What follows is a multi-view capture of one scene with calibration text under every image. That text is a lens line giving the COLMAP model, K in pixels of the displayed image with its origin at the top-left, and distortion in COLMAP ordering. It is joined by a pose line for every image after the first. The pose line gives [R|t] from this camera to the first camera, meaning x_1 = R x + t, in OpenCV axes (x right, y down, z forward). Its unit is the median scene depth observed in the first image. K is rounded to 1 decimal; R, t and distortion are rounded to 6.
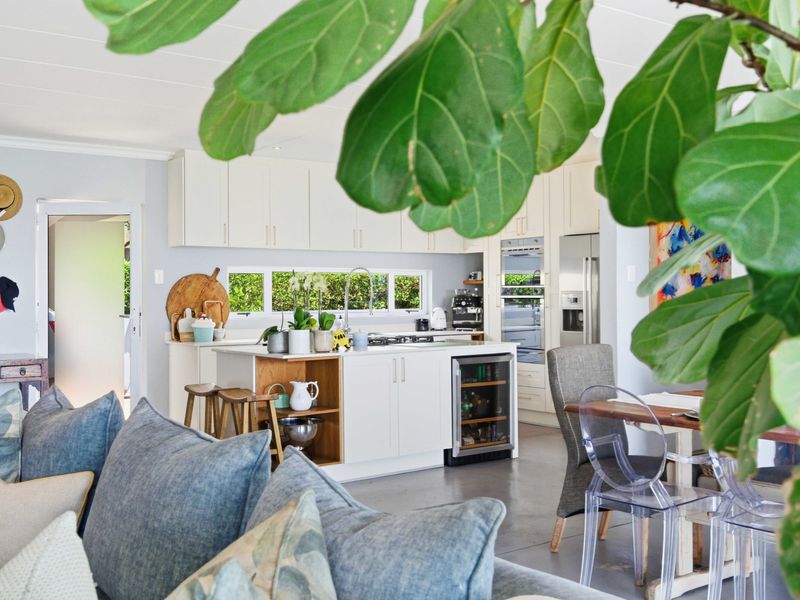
lens RADIAL K [[885.7, 0, 400.0], [0, 885.7, 300.0], [0, 0, 1]] dist [0.009767, 0.001974]
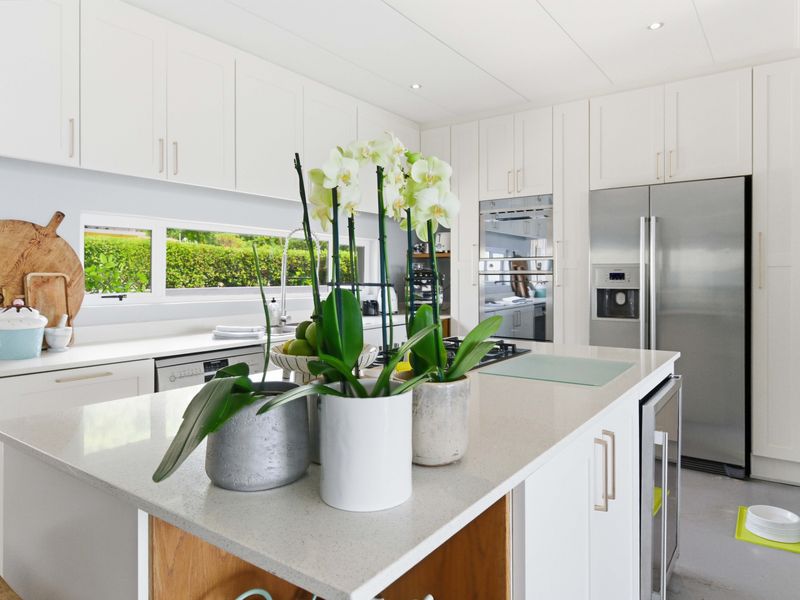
lens RADIAL K [[525.9, 0, 402.2], [0, 525.9, 277.0], [0, 0, 1]] dist [-0.001073, -0.000819]
pose [[0.950953, 0.006136, 0.309274, -0.106257], [-0.004284, 0.999969, -0.006666, 0.004262], [-0.309305, 0.005014, 0.950950, 0.629854]]
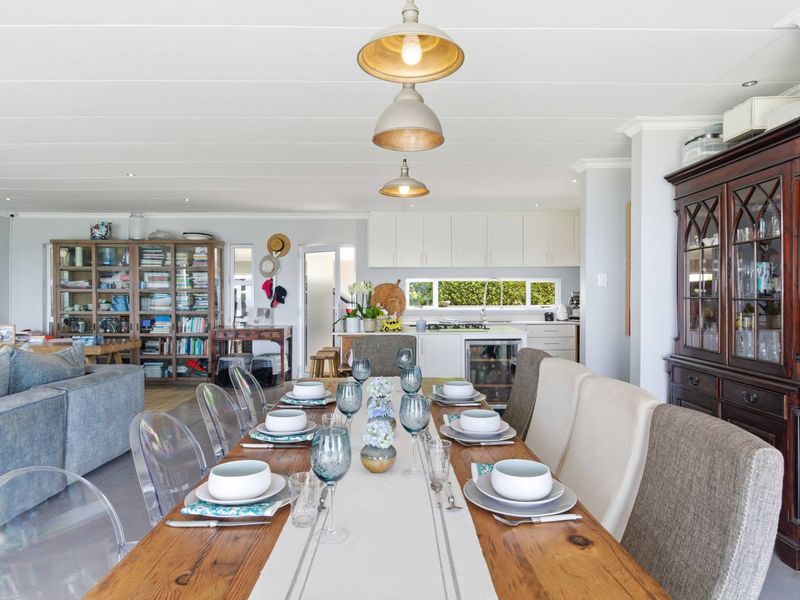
lens RADIAL K [[523.3, 0, 400.0], [0, 523.3, 300.0], [0, 0, 1]] dist [-0.001655, -0.000530]
pose [[0.808059, 0.010787, -0.589002, 0.381583], [-0.006645, 0.999936, 0.009197, -0.006393], [0.589064, -0.003518, 0.808079, 0.192517]]
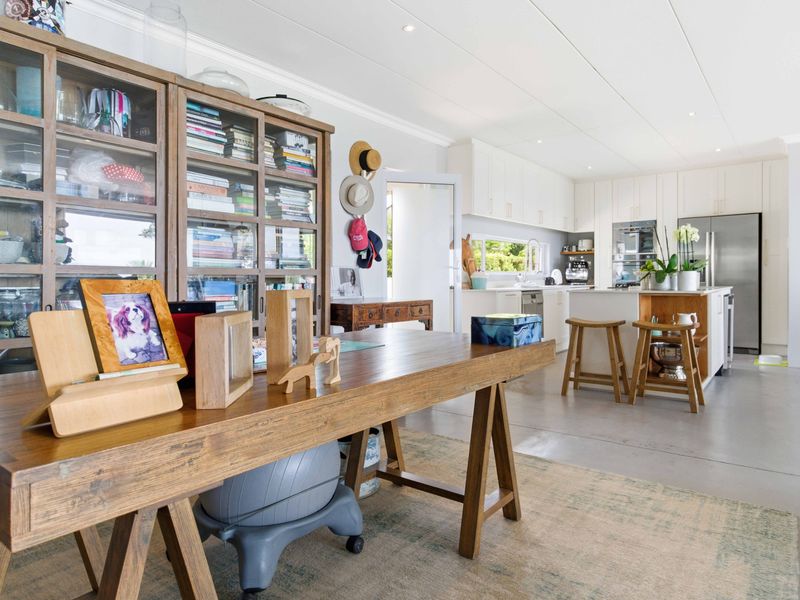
lens RADIAL K [[508.2, 0, 398.4], [0, 508.2, 285.0], [0, 0, 1]] dist [0.003544, -0.001437]
pose [[0.962671, -0.001738, 0.270669, -0.505607], [0.000616, 0.999991, 0.004230, 0.035574], [-0.270674, -0.003905, 0.962663, 0.305009]]
